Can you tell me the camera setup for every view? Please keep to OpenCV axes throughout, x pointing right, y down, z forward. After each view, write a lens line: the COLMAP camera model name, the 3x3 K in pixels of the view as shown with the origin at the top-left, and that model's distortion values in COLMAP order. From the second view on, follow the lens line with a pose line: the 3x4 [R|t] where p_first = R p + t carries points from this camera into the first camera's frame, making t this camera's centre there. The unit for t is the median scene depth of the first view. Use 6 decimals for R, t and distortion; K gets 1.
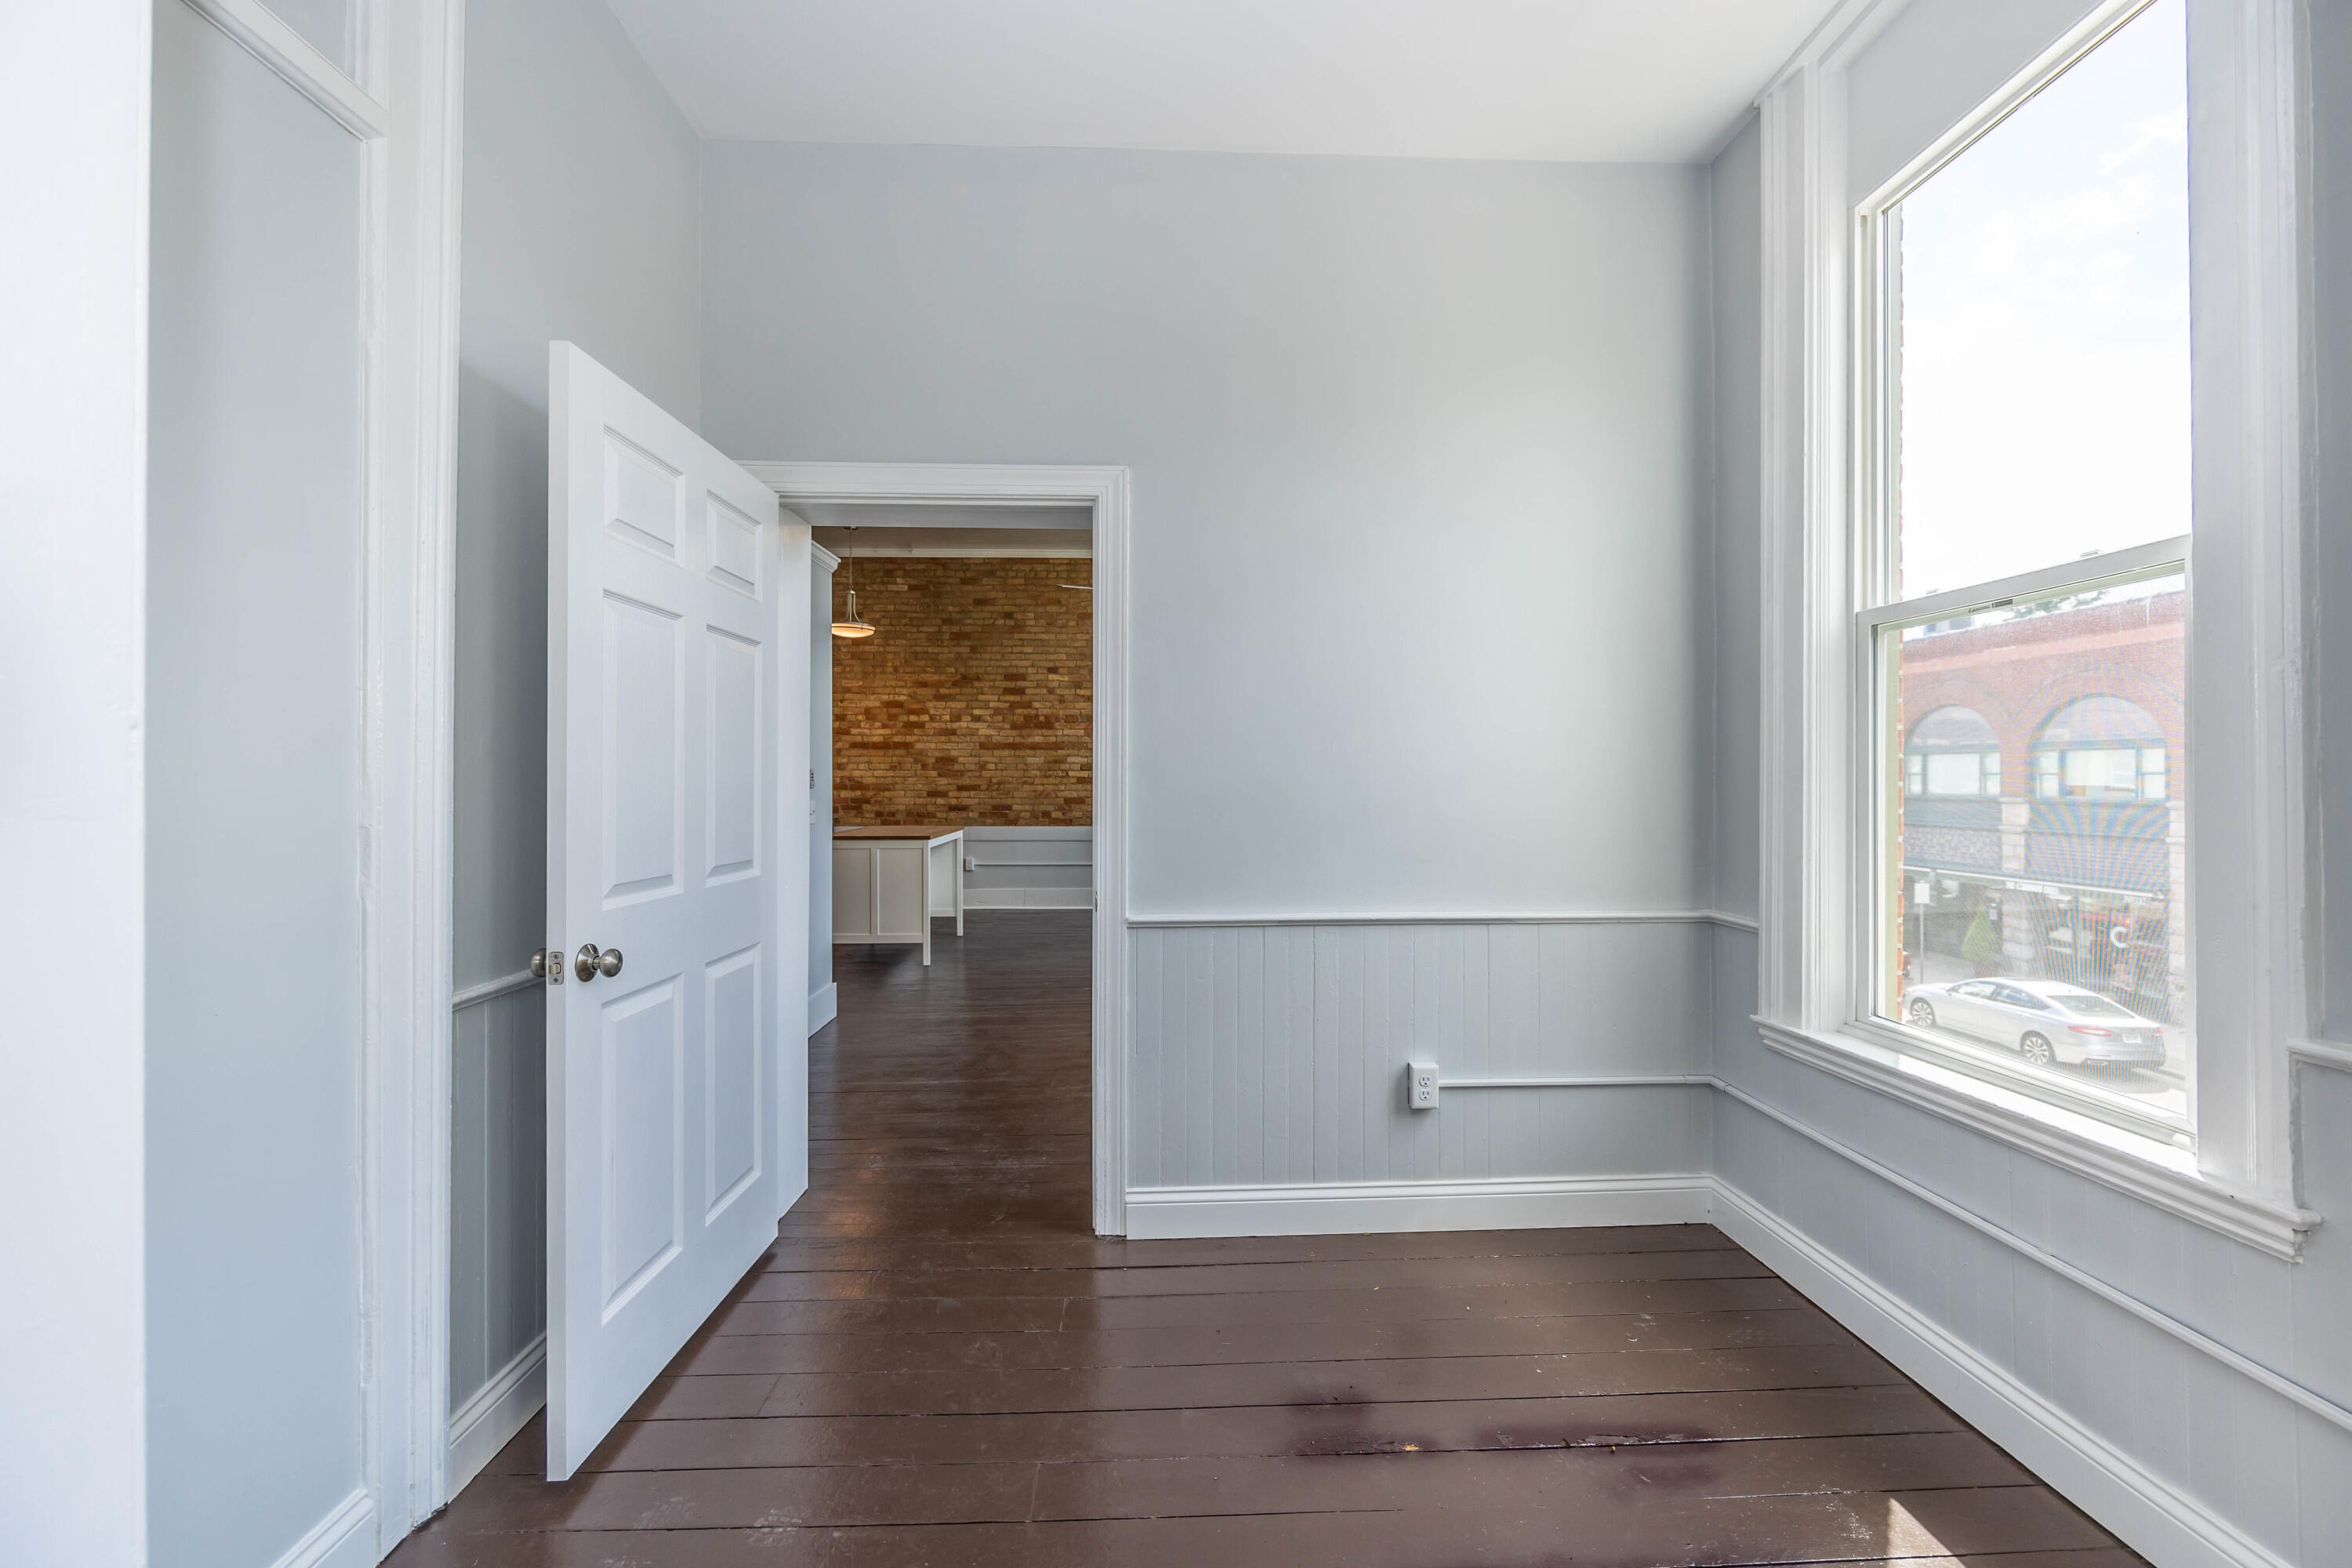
lens RADIAL K [[958.2, 0, 1181.1], [0, 958.2, 781.1], [0, 0, 1]] dist [-0.003820, -0.000440]
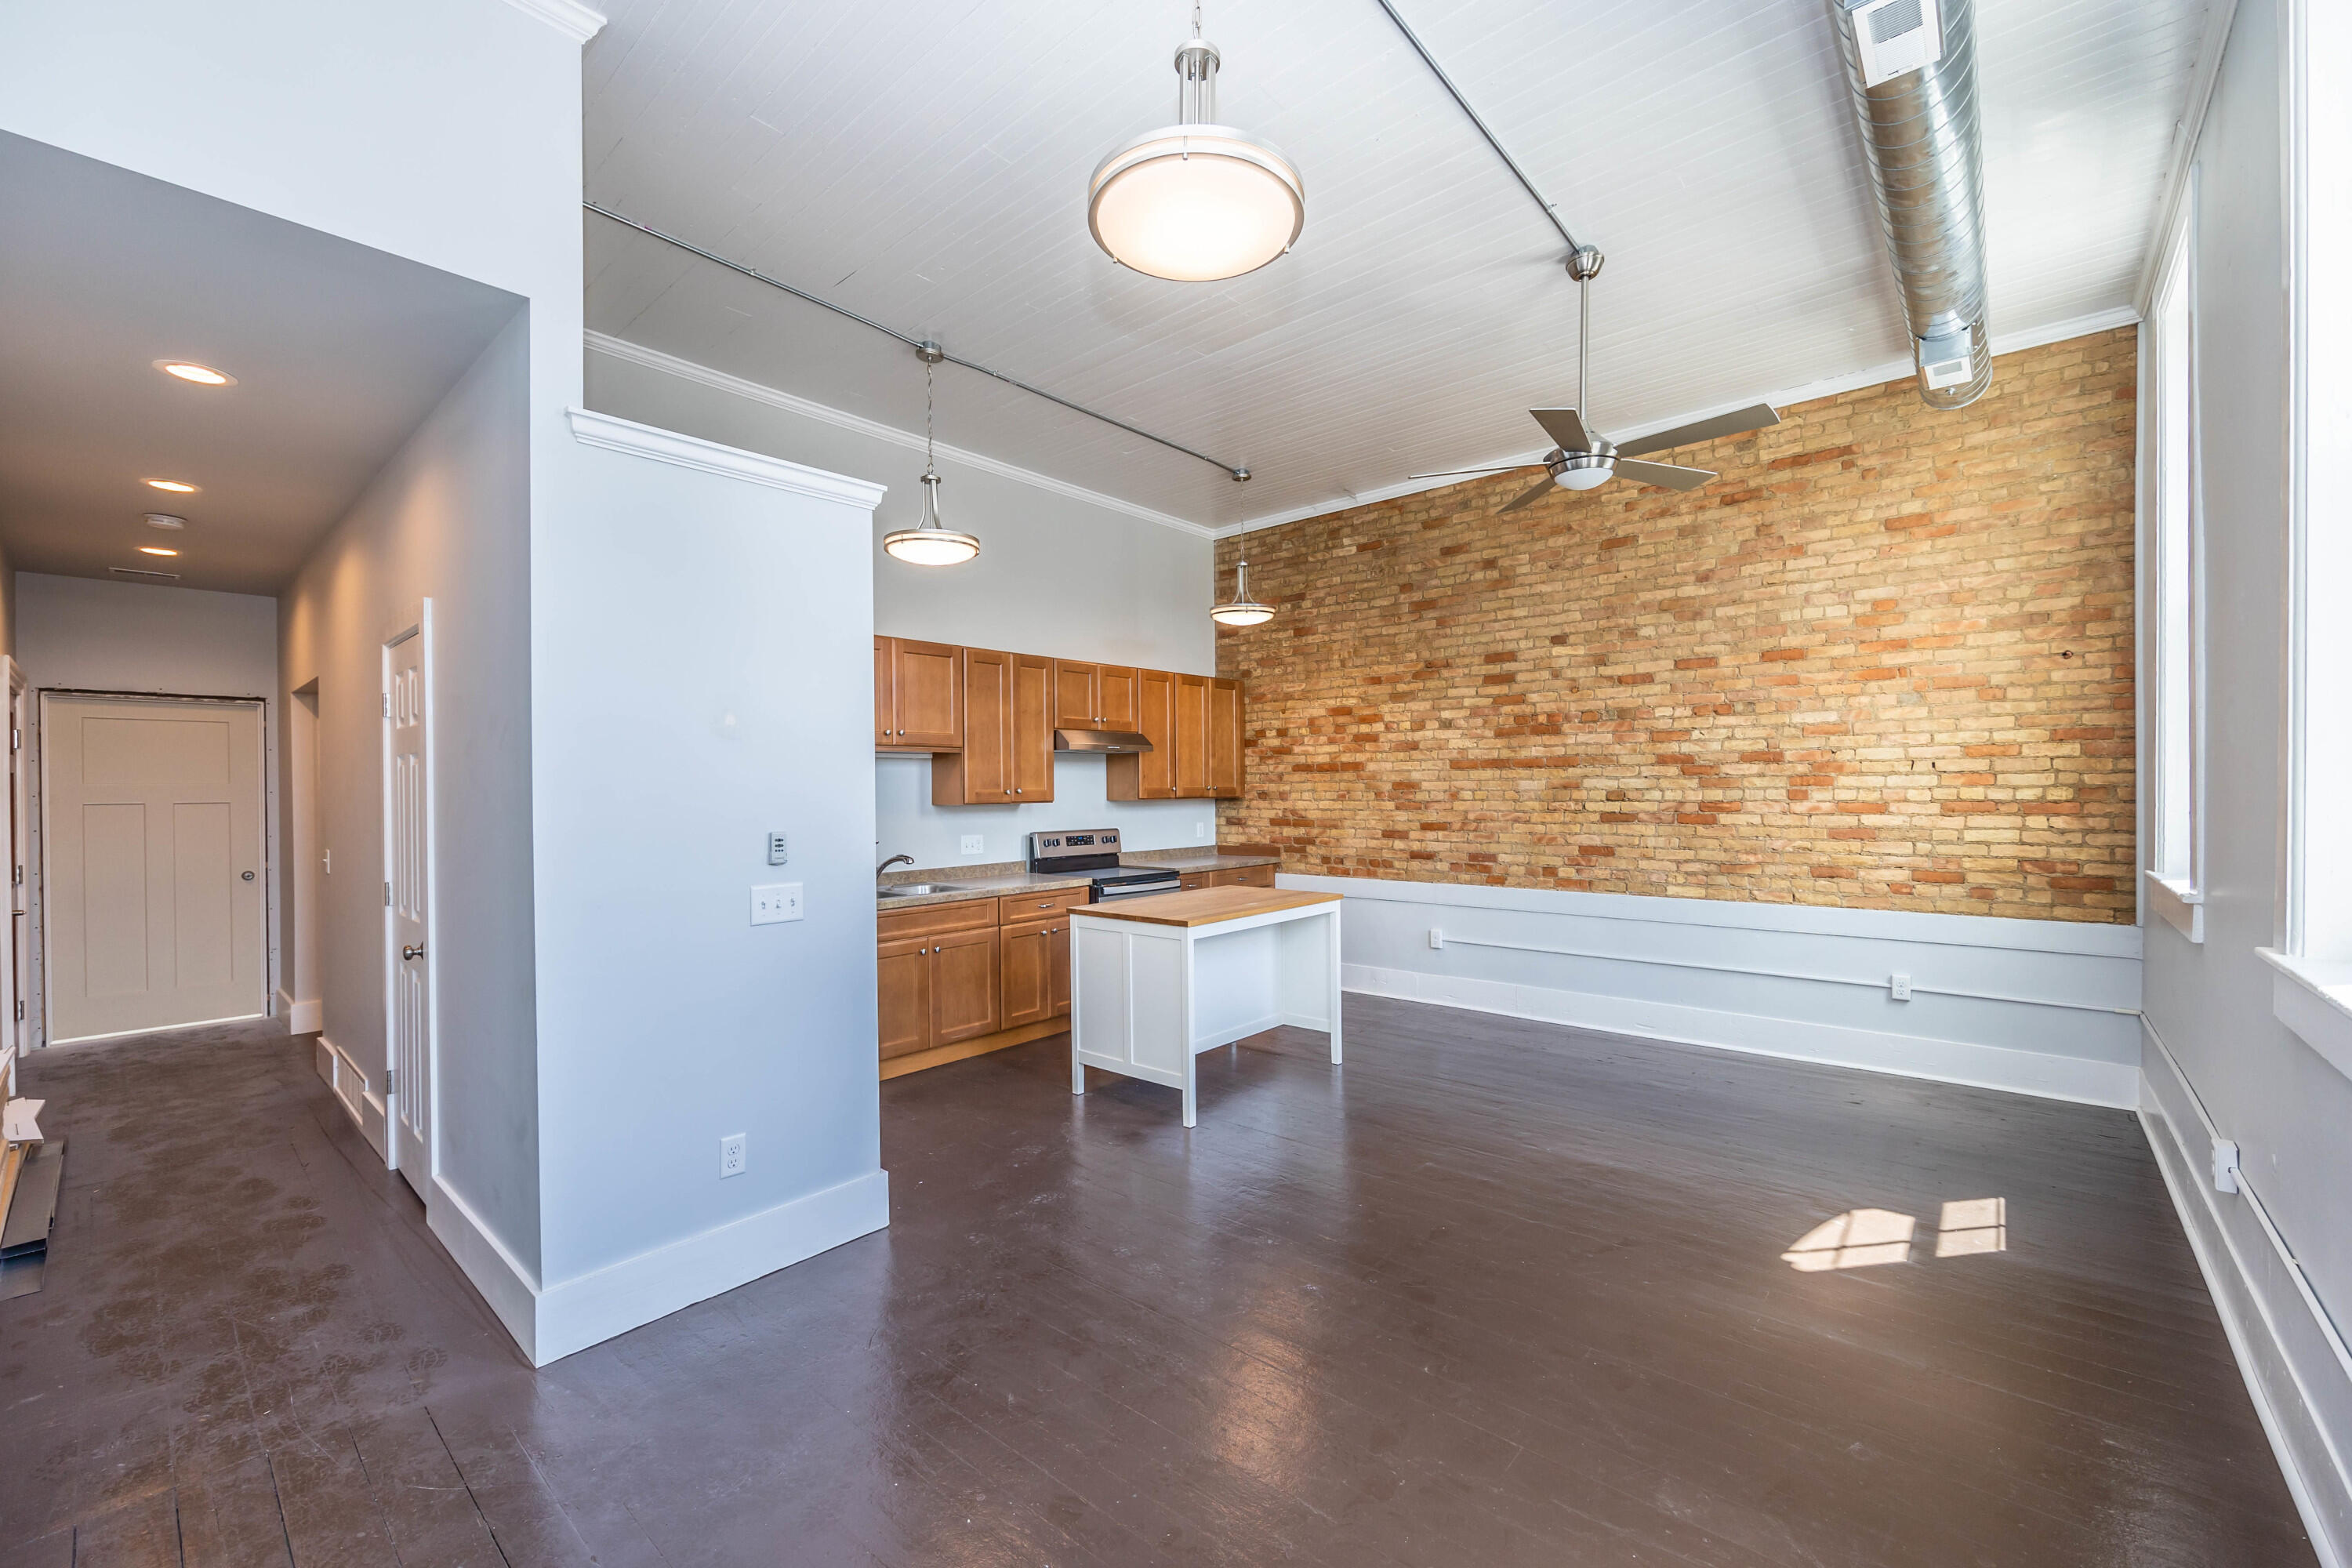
lens RADIAL K [[958.2, 0, 1174.0], [0, 958.2, 792.5], [0, 0, 1]] dist [-0.003820, -0.000440]
pose [[0.727932, -0.005450, -0.685628, 0.110274], [0.007556, 0.999971, 0.000073, -0.018573], [0.685608, -0.005233, 0.727952, 0.375880]]
